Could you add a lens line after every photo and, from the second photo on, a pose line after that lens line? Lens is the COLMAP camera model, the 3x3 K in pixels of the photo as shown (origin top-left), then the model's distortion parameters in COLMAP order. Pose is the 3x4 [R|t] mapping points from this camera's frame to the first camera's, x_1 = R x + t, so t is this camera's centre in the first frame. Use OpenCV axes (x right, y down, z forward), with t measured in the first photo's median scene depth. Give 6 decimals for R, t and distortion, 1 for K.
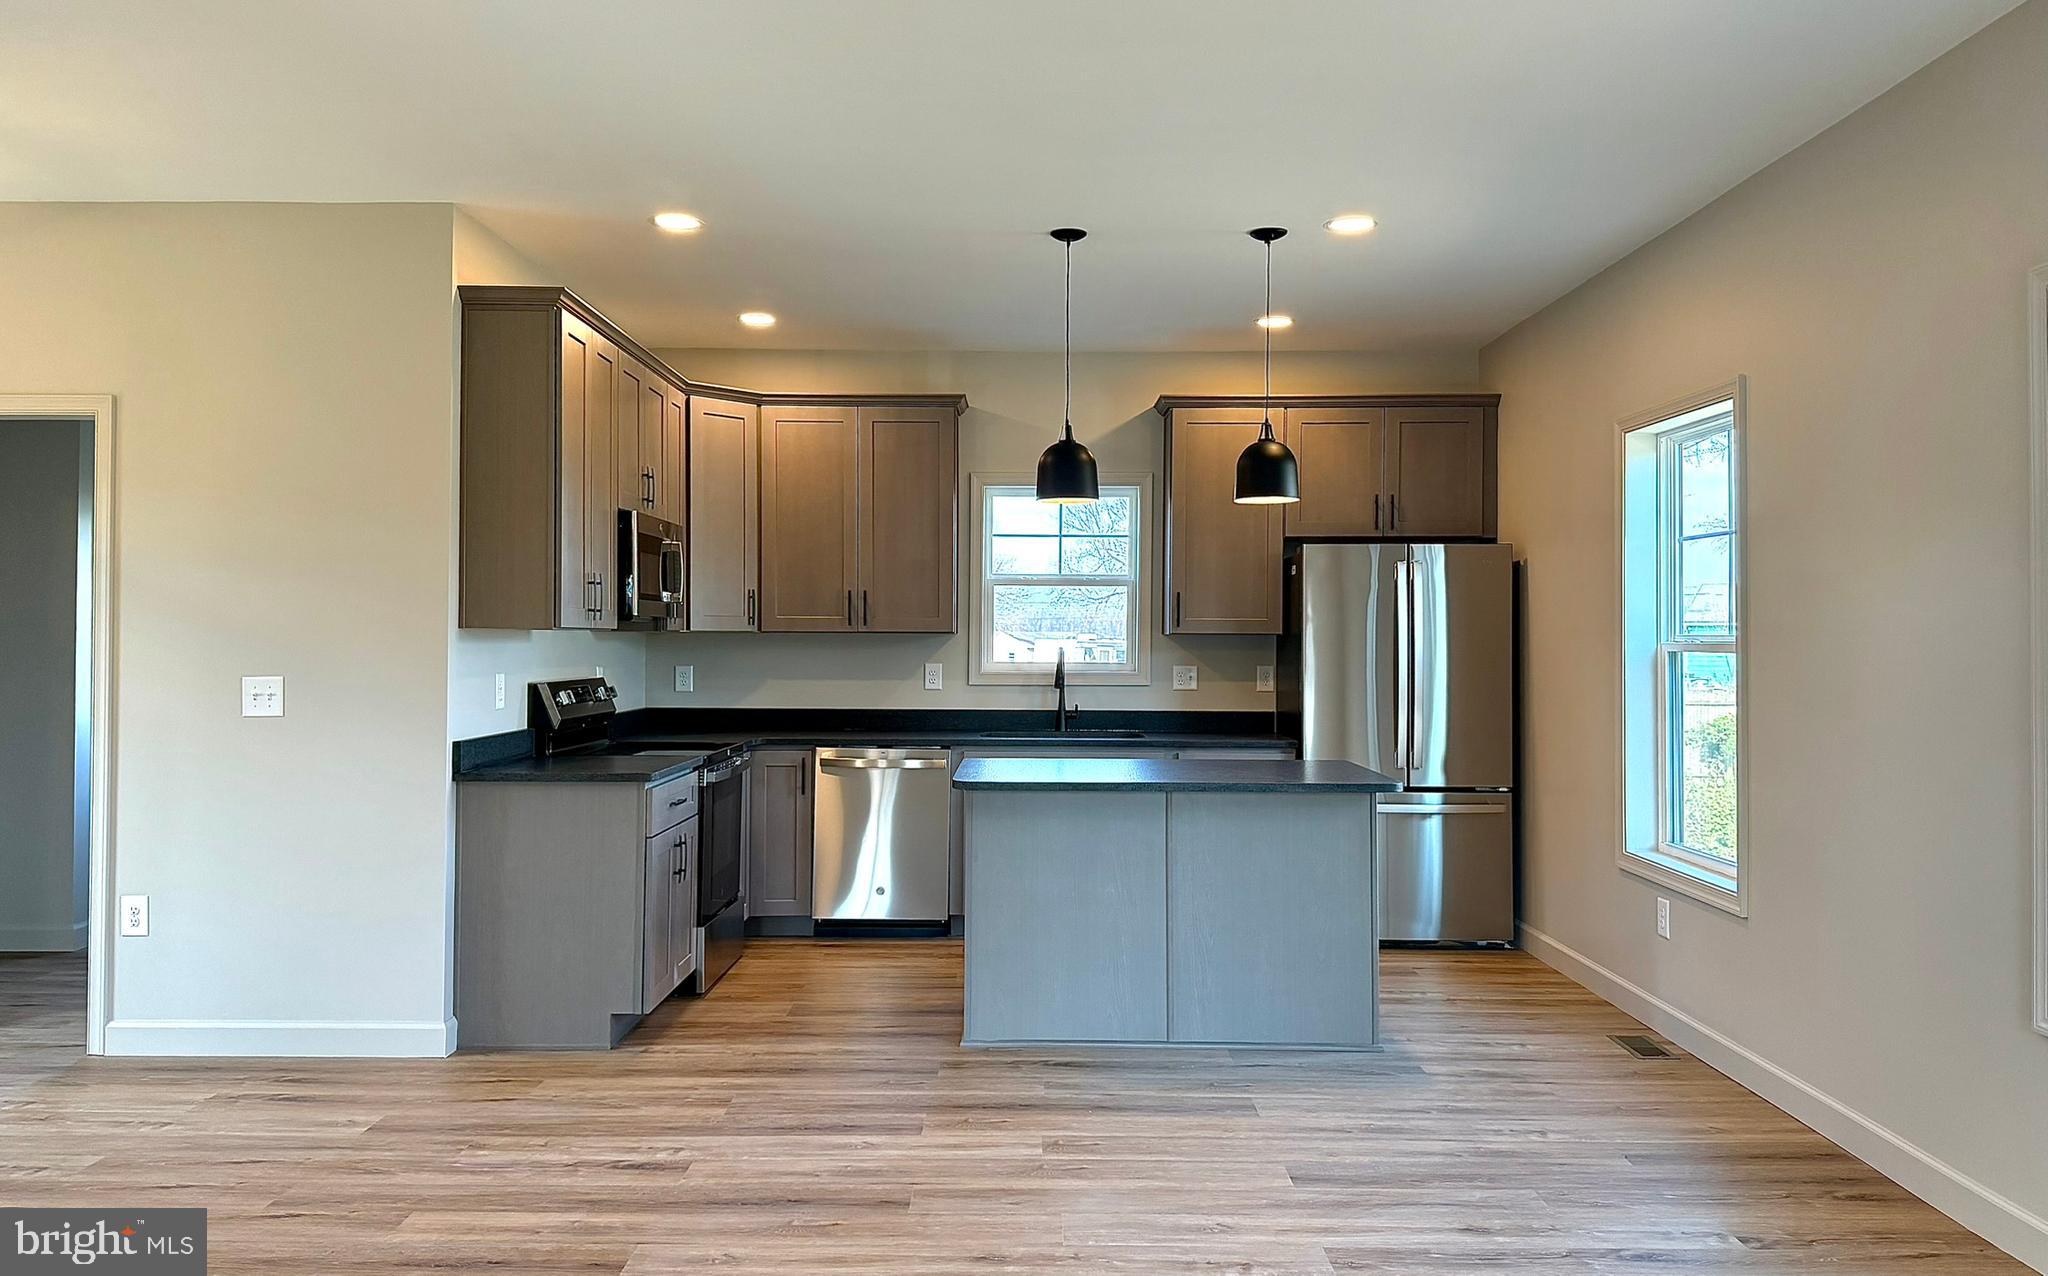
lens RADIAL K [[1390.5, 0, 1024.0], [0, 1390.5, 638.0], [0, 0, 1]] dist [0.000546, -0.000211]
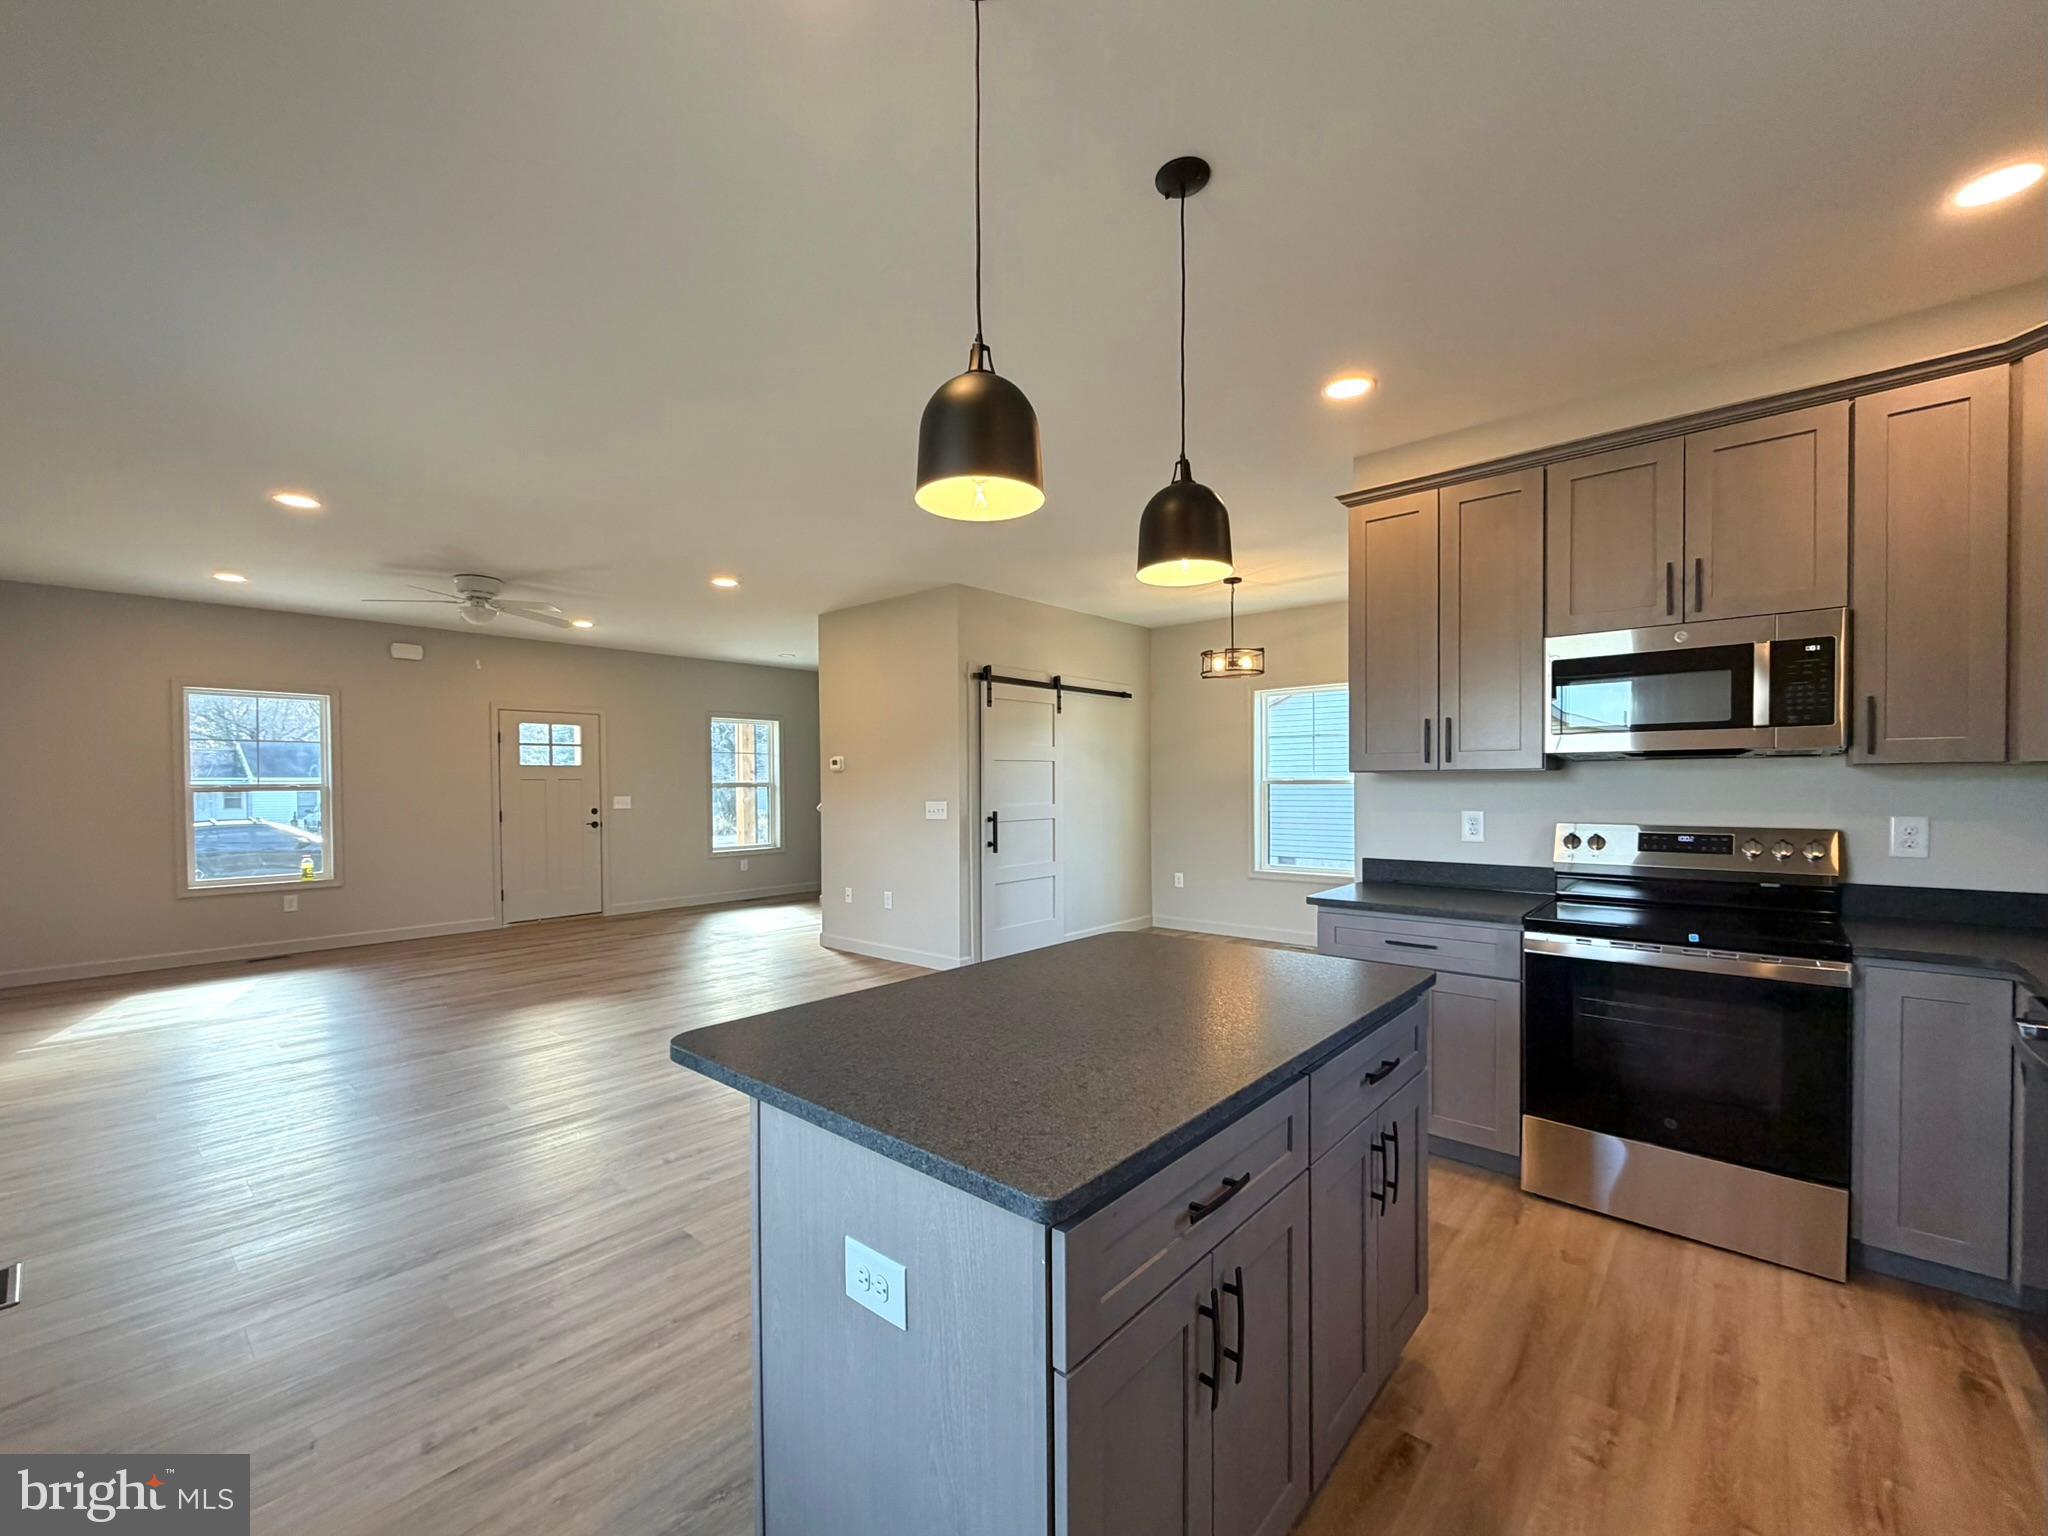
lens RADIAL K [[869.9, 0, 1024.0], [0, 869.9, 768.0], [0, 0, 1]] dist [-0.000133, 0.000060]
pose [[-0.644729, -0.010740, -0.764336, 0.515920], [0.008819, 0.999730, -0.021487, 0.003751], [0.764361, -0.020594, -0.644460, 1.514271]]
